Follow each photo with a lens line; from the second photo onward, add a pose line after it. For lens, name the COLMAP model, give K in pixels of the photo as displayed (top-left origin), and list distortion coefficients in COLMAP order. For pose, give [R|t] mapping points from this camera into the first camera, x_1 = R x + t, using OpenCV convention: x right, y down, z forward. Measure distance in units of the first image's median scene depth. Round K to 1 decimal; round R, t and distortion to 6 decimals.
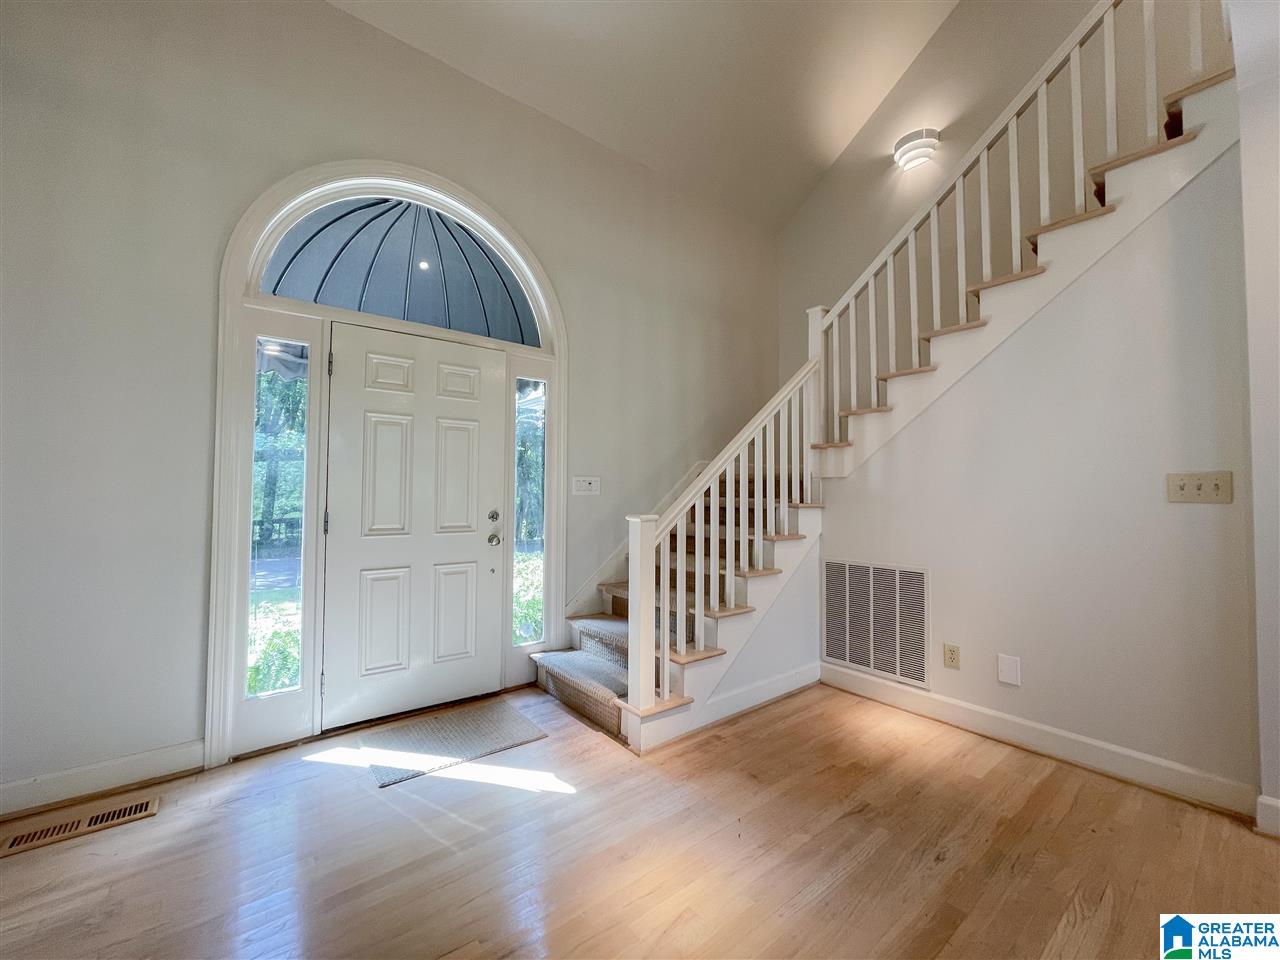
lens RADIAL K [[520.1, 0, 640.0], [0, 520.1, 480.0], [0, 0, 1]] dist [-0.001958, -0.000050]
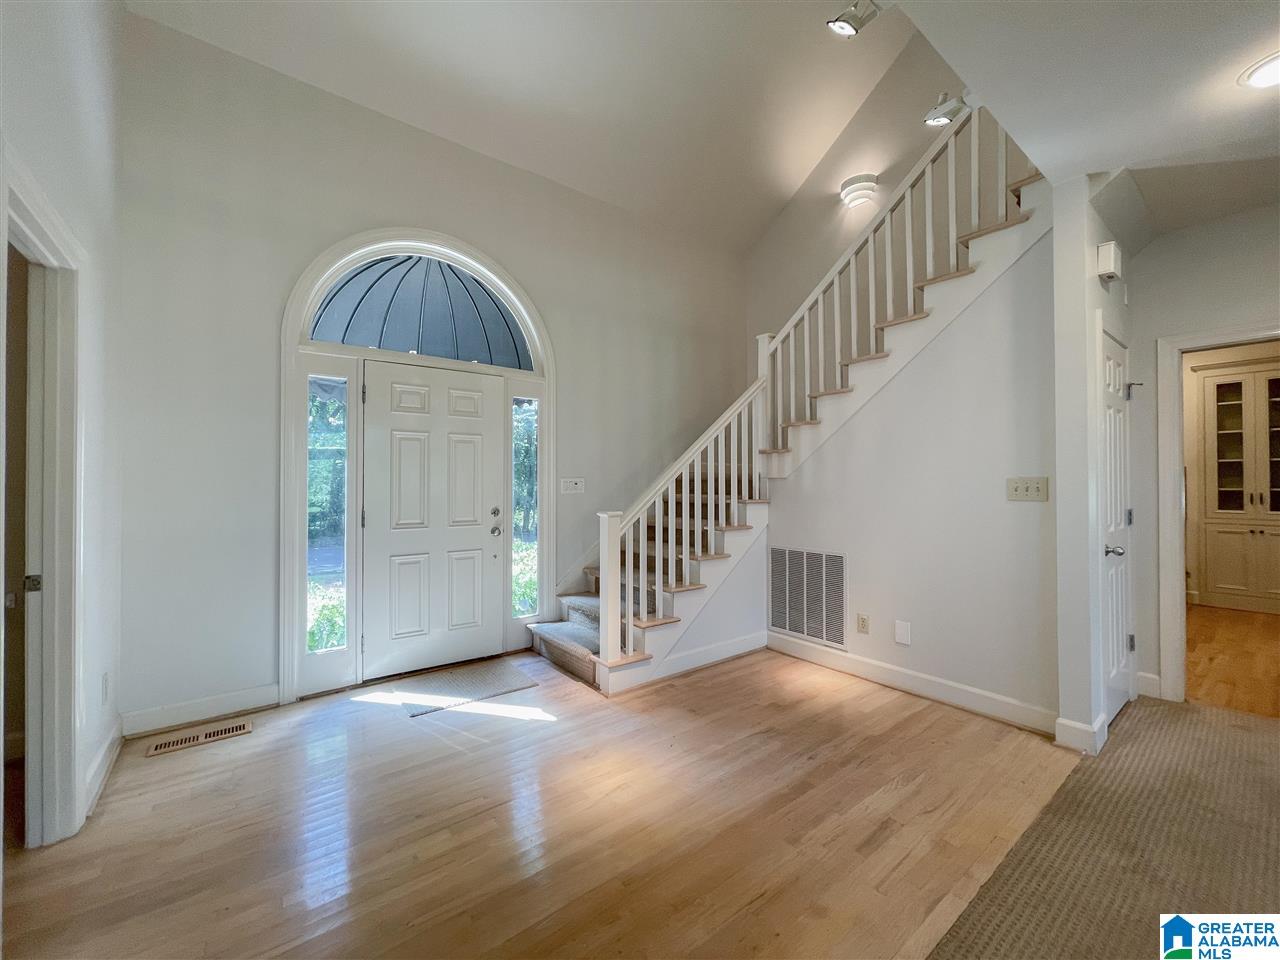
lens RADIAL K [[520.1, 0, 640.0], [0, 520.1, 480.0], [0, 0, 1]] dist [-0.001958, -0.000050]
pose [[0.999837, -0.007072, -0.016586, 0.086873], [0.007426, 0.999744, 0.021380, -0.032233], [0.016430, -0.021500, 0.999634, -0.235872]]
